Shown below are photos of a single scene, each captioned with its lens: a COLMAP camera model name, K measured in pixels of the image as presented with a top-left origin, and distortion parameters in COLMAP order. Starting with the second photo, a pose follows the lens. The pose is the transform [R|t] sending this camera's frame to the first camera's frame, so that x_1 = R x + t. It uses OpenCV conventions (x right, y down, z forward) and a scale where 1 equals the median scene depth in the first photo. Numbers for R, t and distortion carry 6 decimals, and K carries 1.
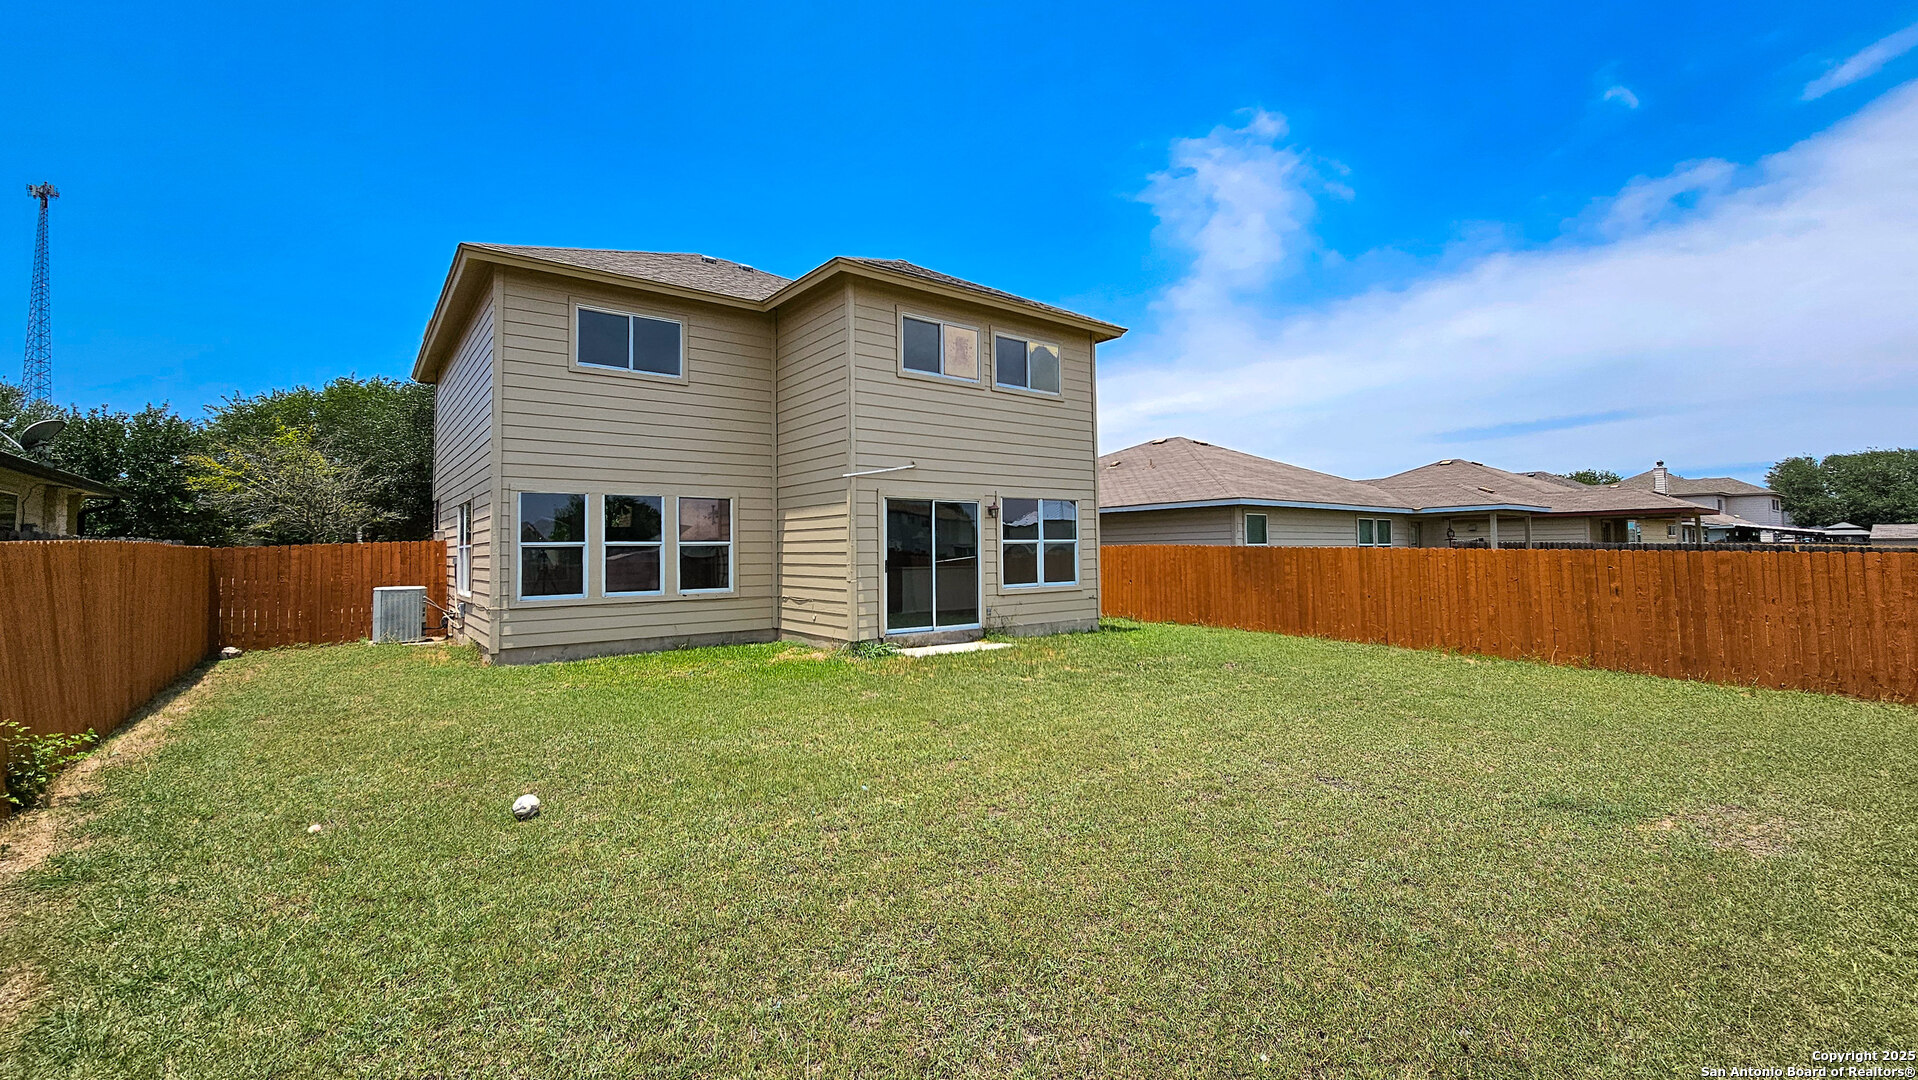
lens RADIAL K [[804.0, 0, 959.0], [0, 804.0, 540.0], [0, 0, 1]] dist [-0.000680, 0.000035]
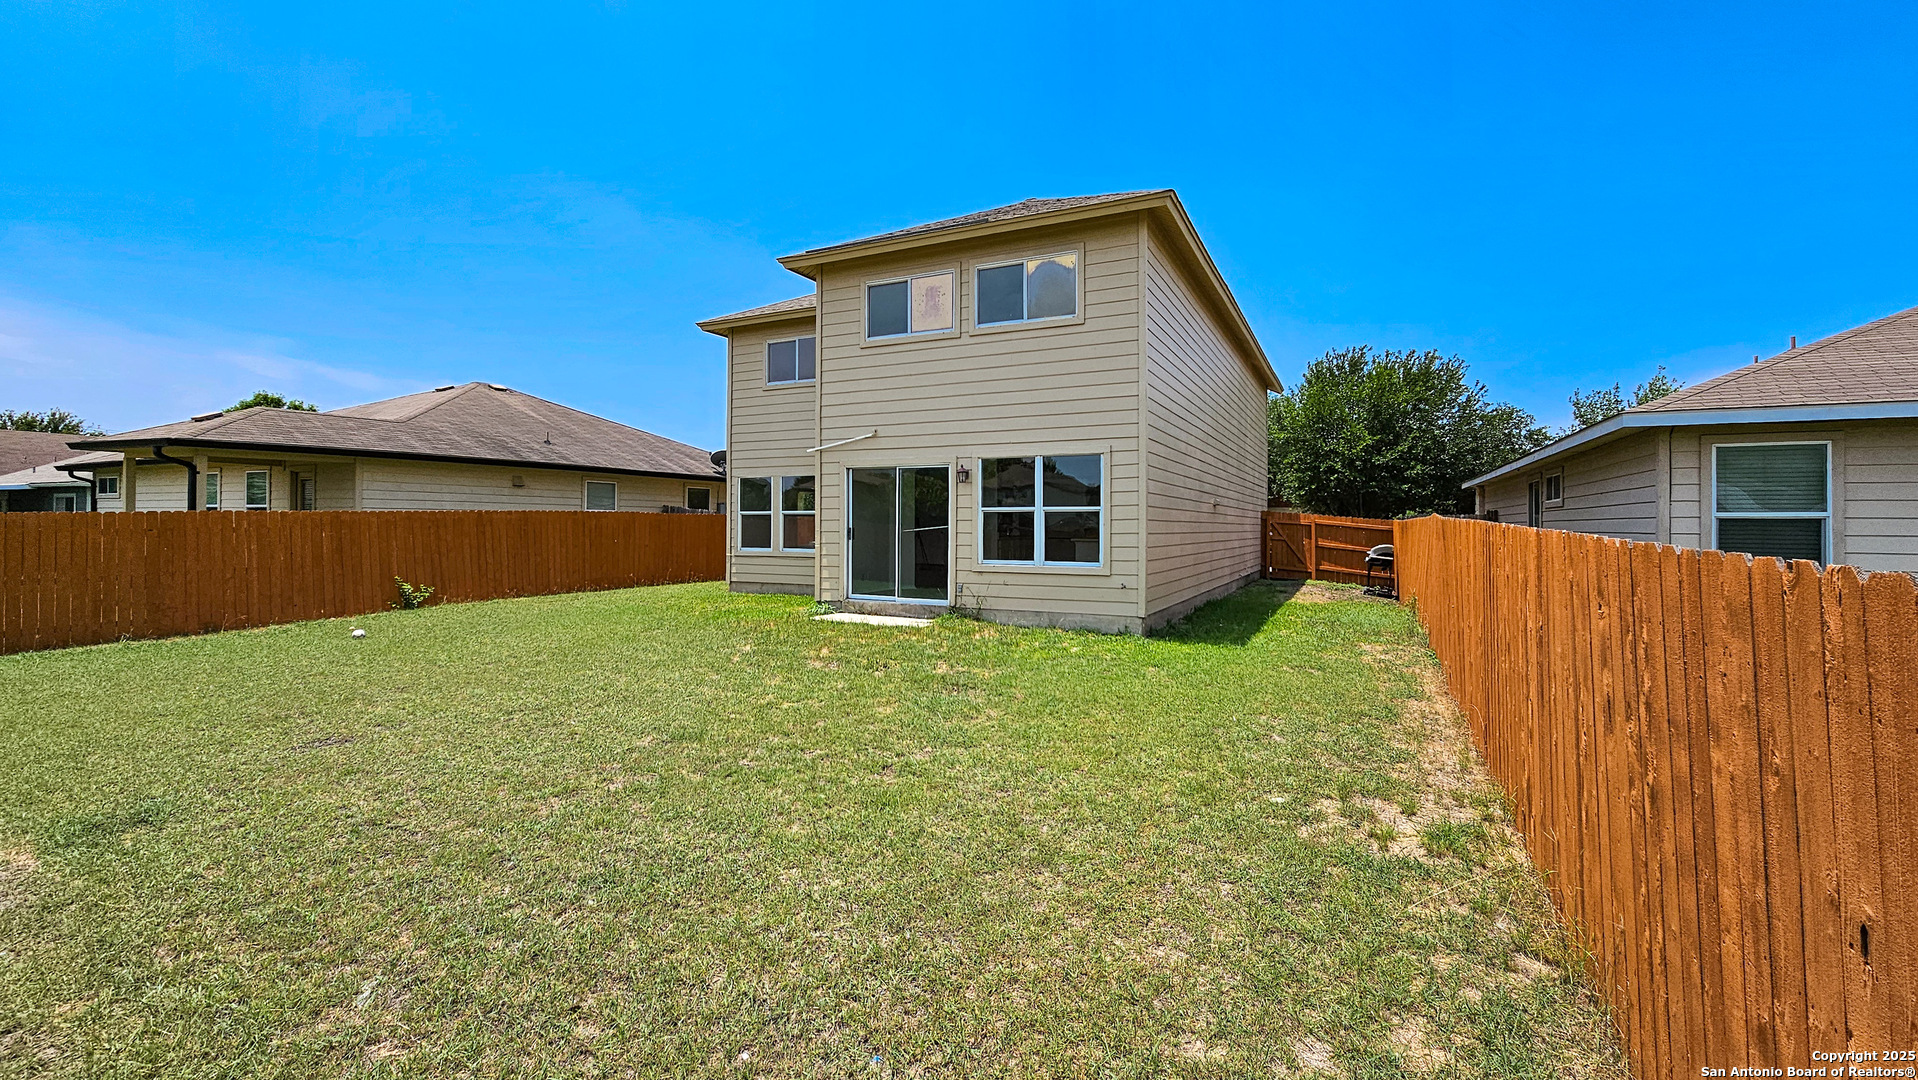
lens RADIAL K [[804.0, 0, 959.0], [0, 804.0, 540.0], [0, 0, 1]] dist [-0.000680, 0.000035]
pose [[0.430902, 0.029527, -0.901915, 0.853081], [0.001840, 0.999434, 0.033599, 0.005715], [0.902397, -0.016137, 0.430604, 0.631434]]
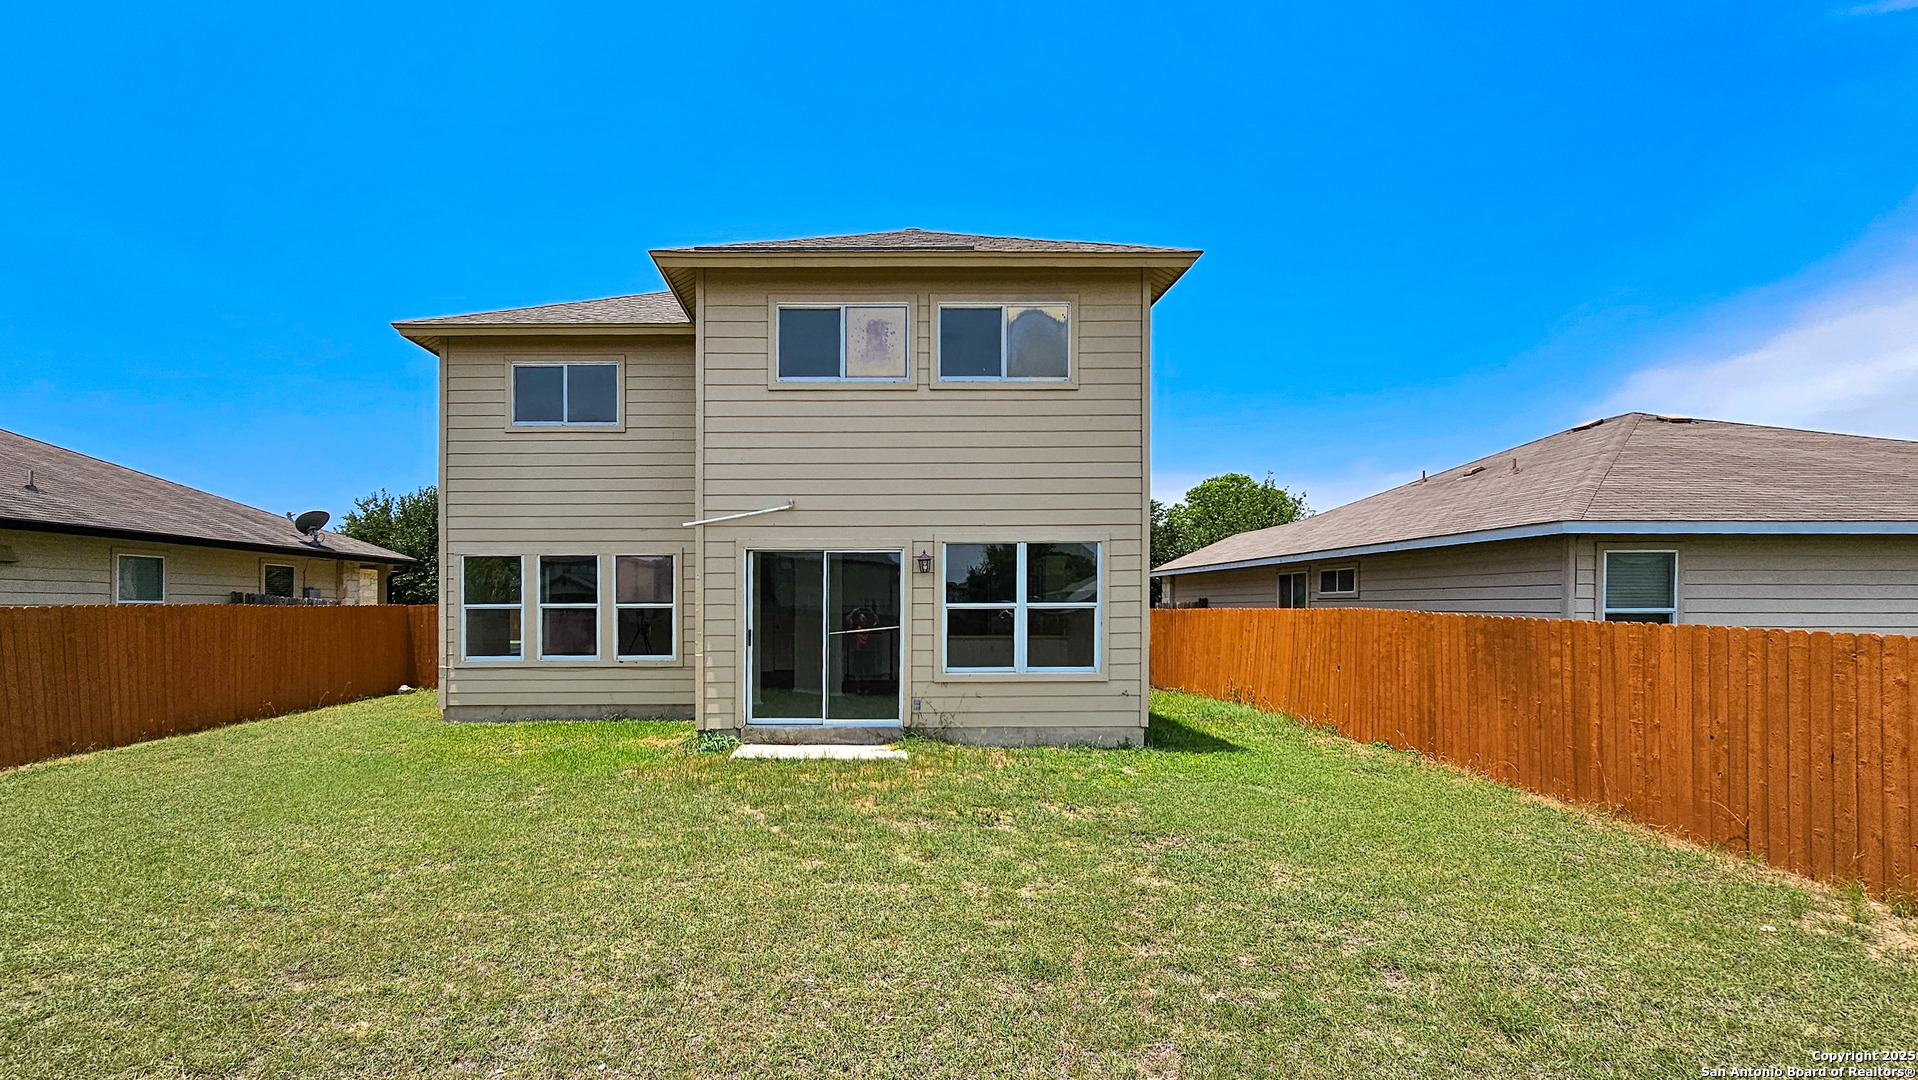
lens RADIAL K [[868.4, 0, 852.1], [0, 868.4, 631.1], [0, 0, 1]] dist [0.004810, 0.000193]
pose [[0.787494, 0.026742, -0.615741, 0.472688], [0.001858, 0.998951, 0.045761, -0.011323], [0.616319, -0.037180, 0.786618, 0.370764]]
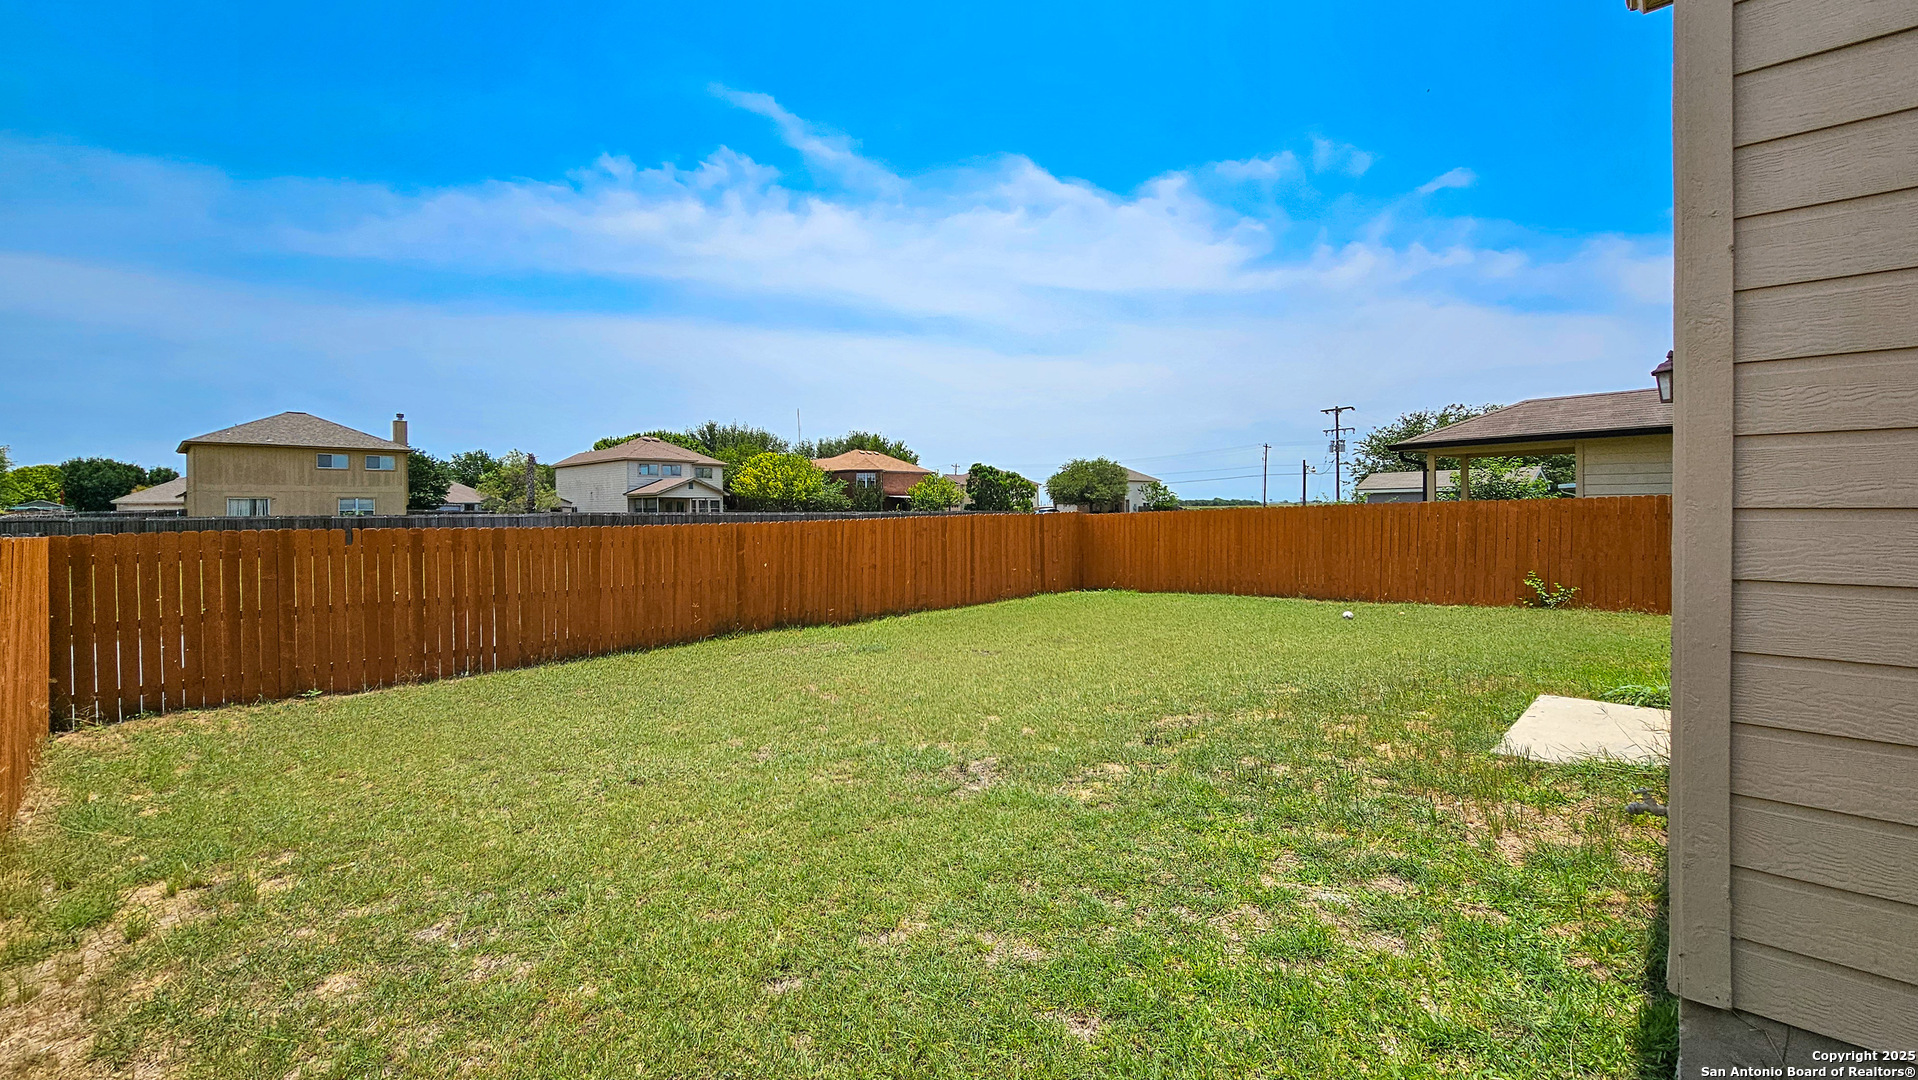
lens RADIAL K [[804.0, 0, 959.0], [0, 804.0, 540.0], [0, 0, 1]] dist [-0.000680, 0.000035]
pose [[-0.987931, 0.020893, -0.153481, -2.391473], [0.018030, 0.999637, 0.020019, 0.106954], [0.153844, 0.017010, -0.987949, 5.092627]]
